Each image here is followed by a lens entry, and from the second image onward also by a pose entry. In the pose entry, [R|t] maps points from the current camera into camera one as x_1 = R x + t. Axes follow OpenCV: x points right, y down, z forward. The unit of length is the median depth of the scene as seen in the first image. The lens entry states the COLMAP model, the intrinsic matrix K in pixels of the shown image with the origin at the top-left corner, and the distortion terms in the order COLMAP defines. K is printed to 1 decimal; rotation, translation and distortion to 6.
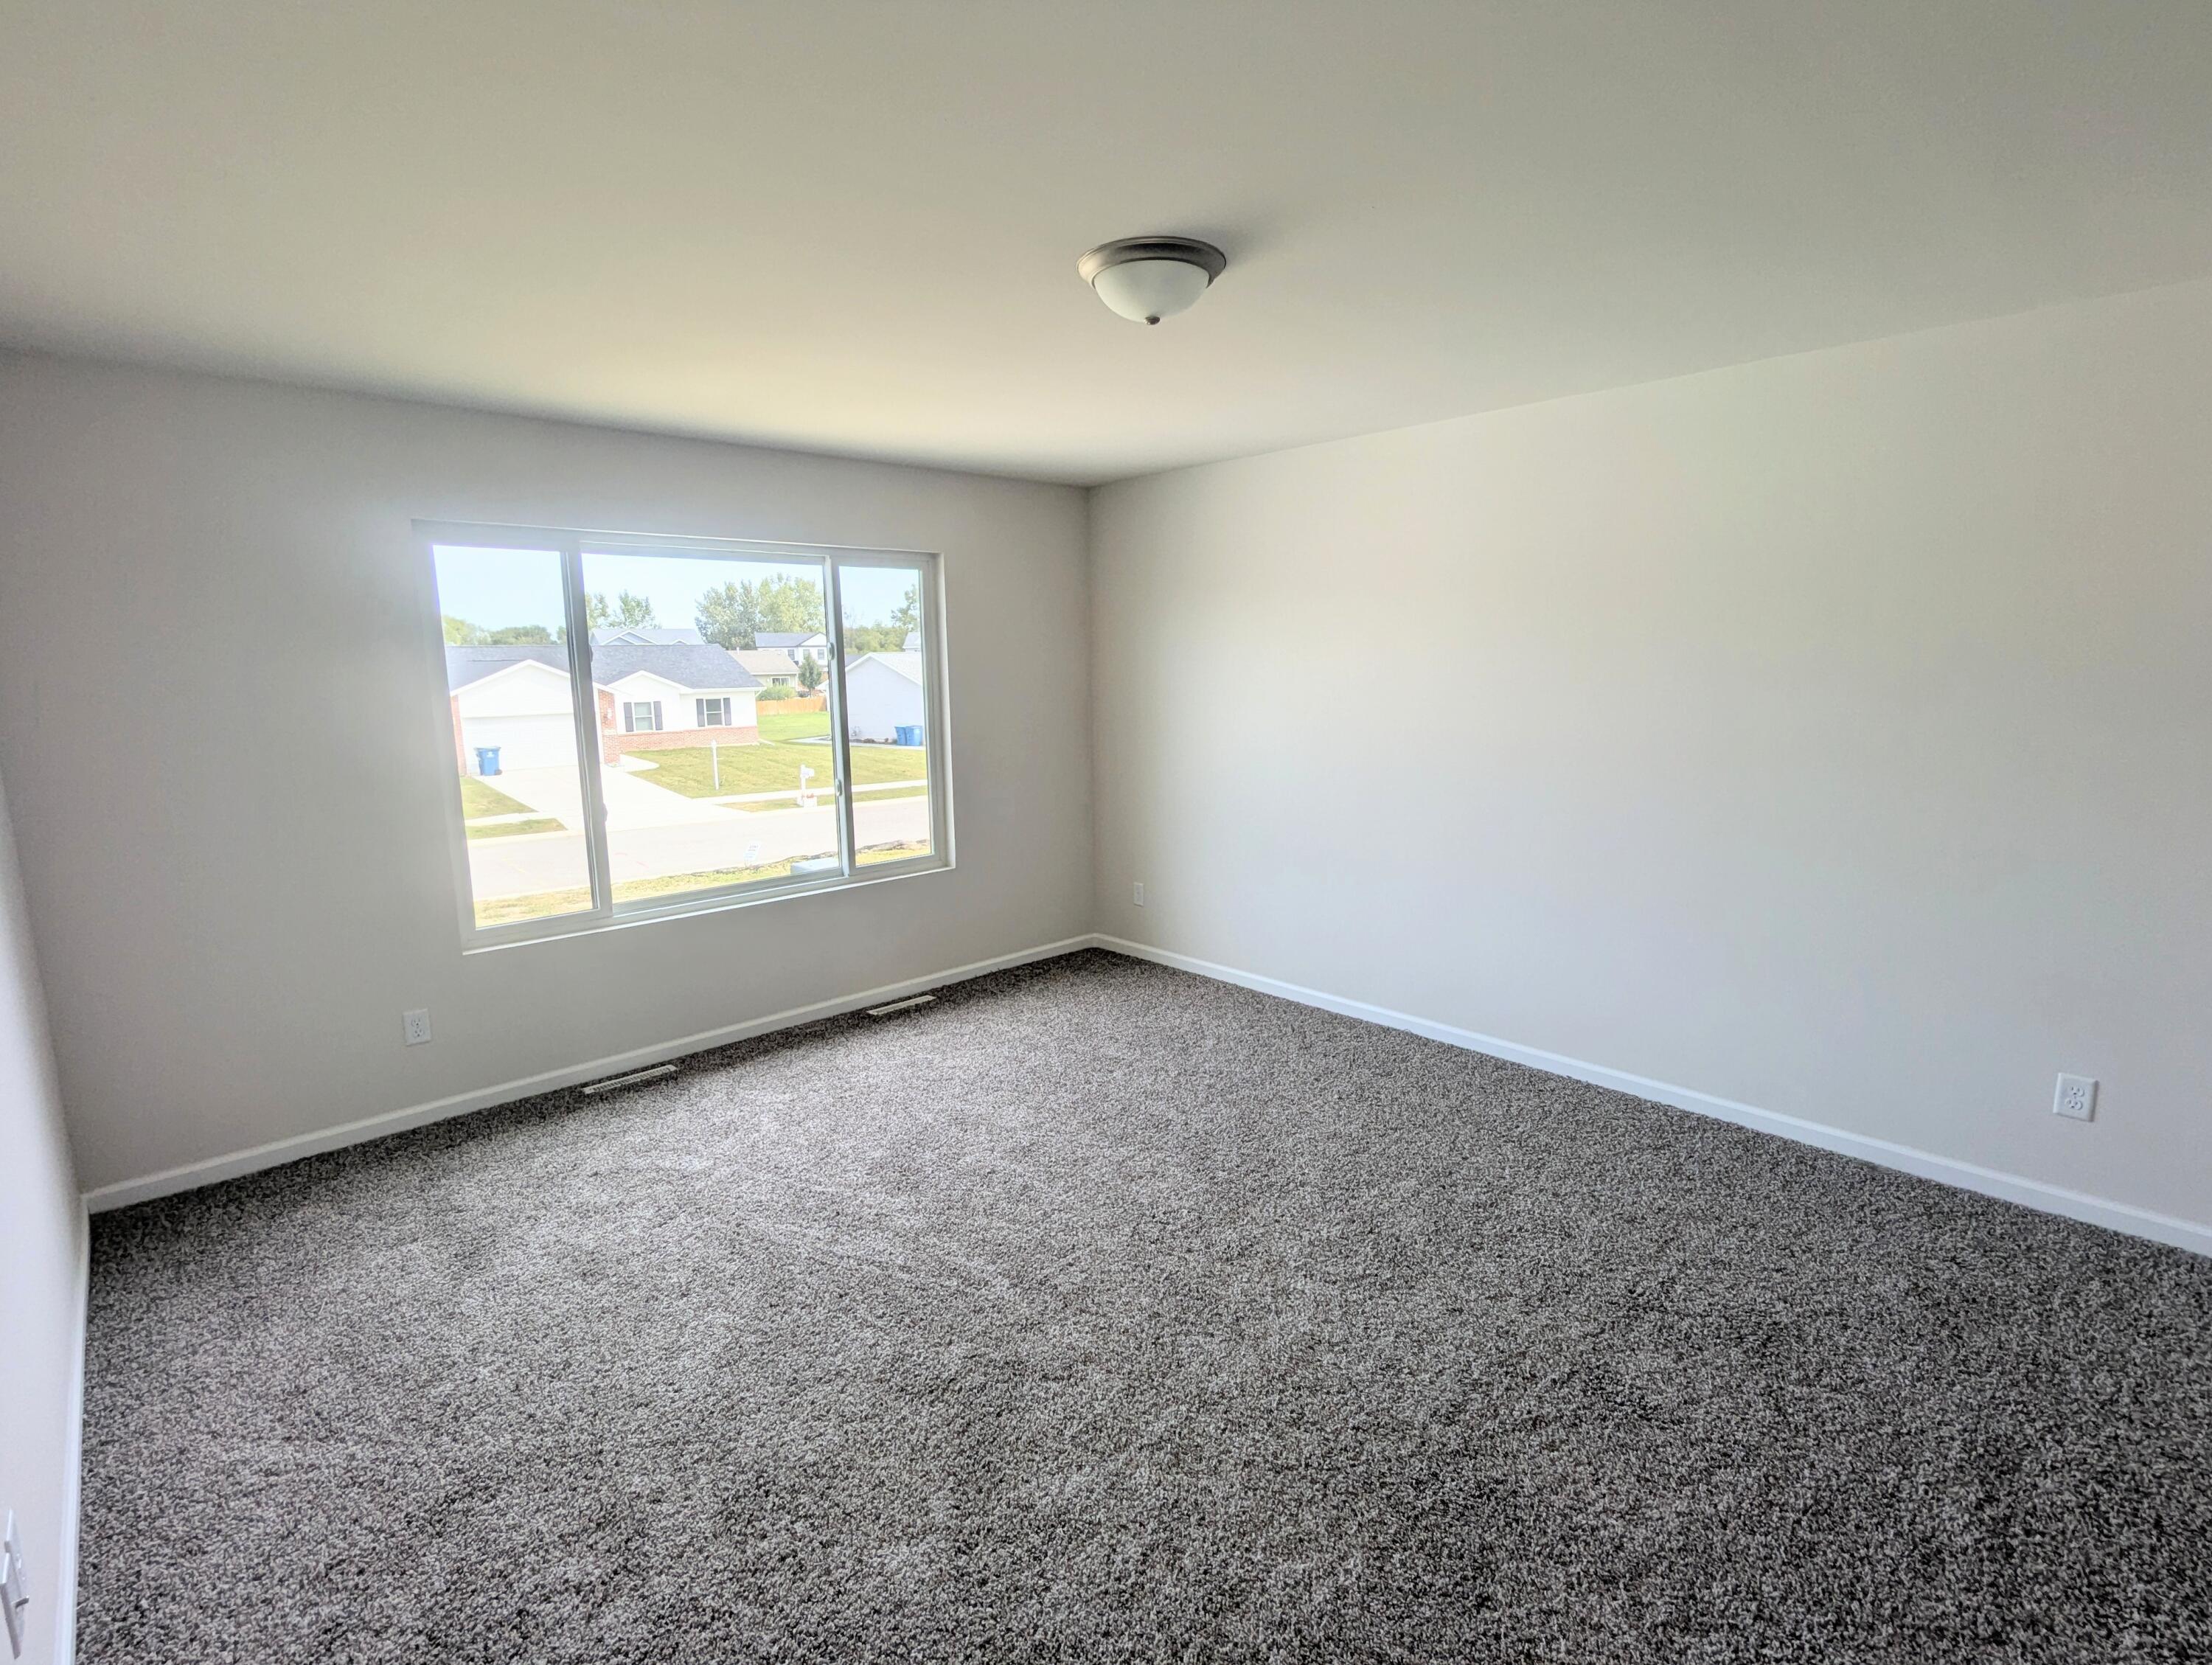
lens RADIAL K [[1057.9, 0, 1106.0], [0, 1057.9, 832.5], [0, 0, 1]] dist [0.001462, 0.000506]
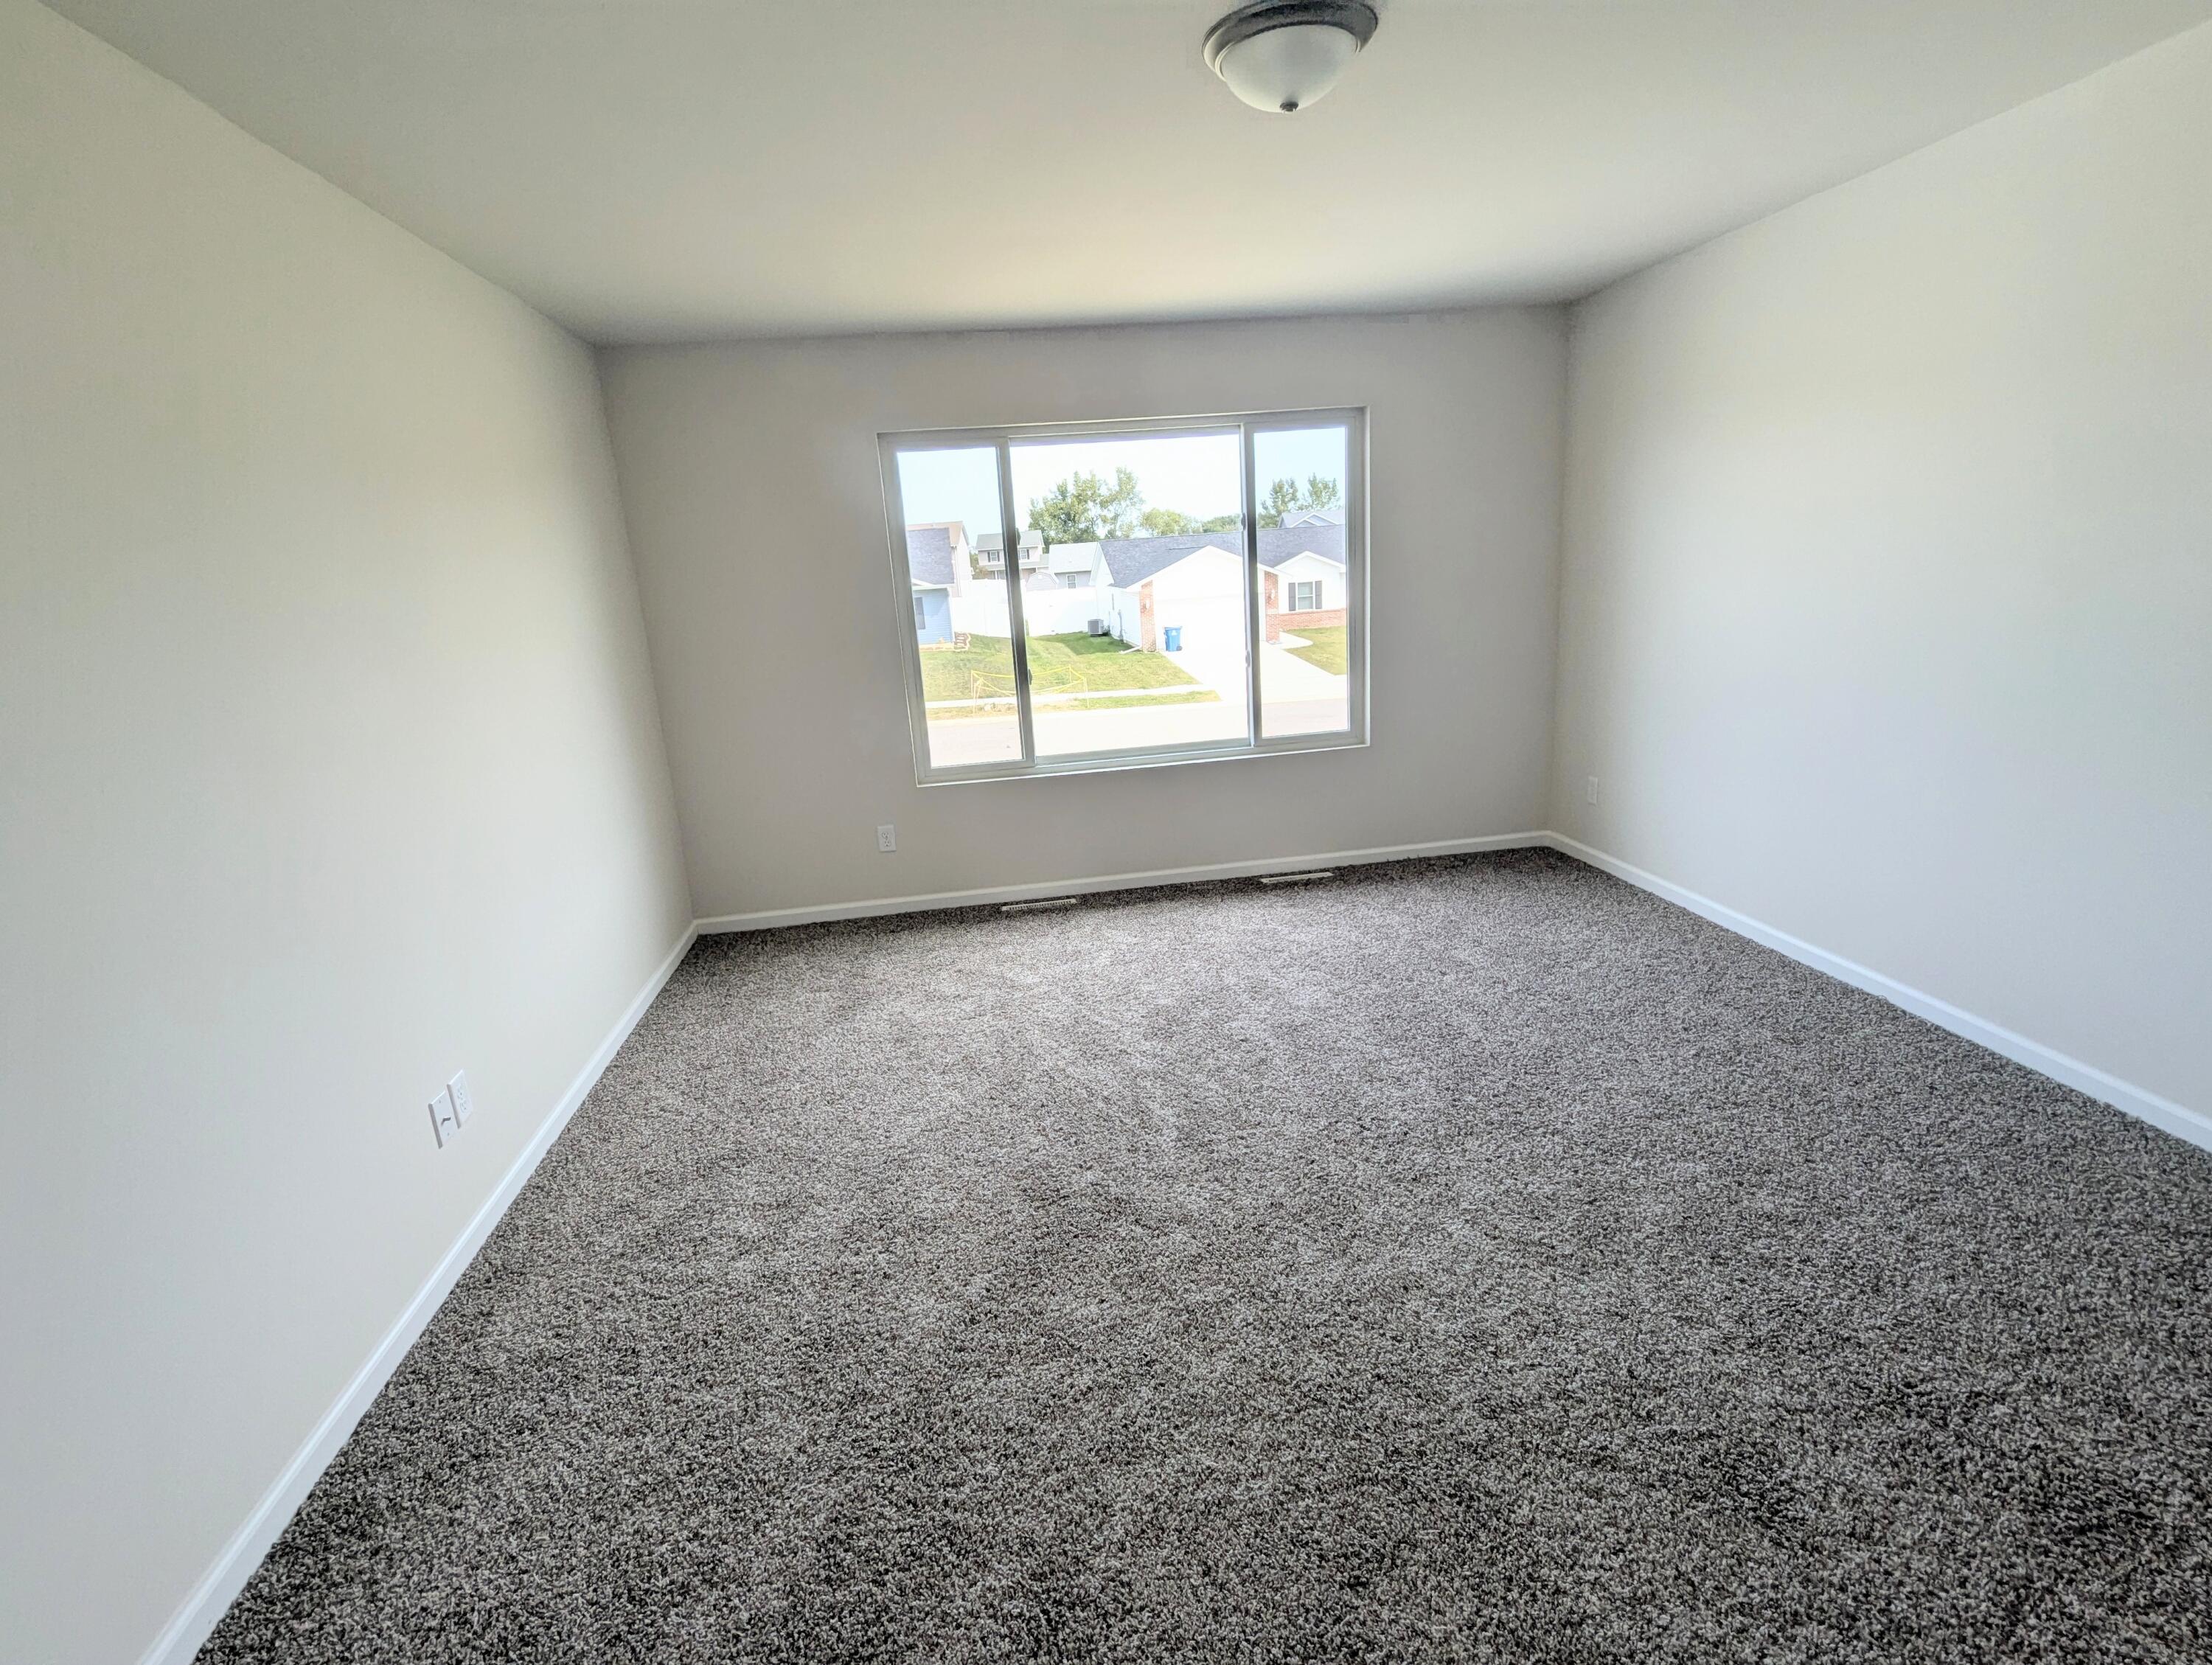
lens RADIAL K [[1057.9, 0, 1106.0], [0, 1057.9, 832.5], [0, 0, 1]] dist [0.001462, 0.000506]
pose [[0.813951, 0.107251, -0.570947, 0.289863], [-0.042493, 0.991169, 0.125610, 0.001632], [0.579377, -0.077979, 0.811321, 0.098853]]
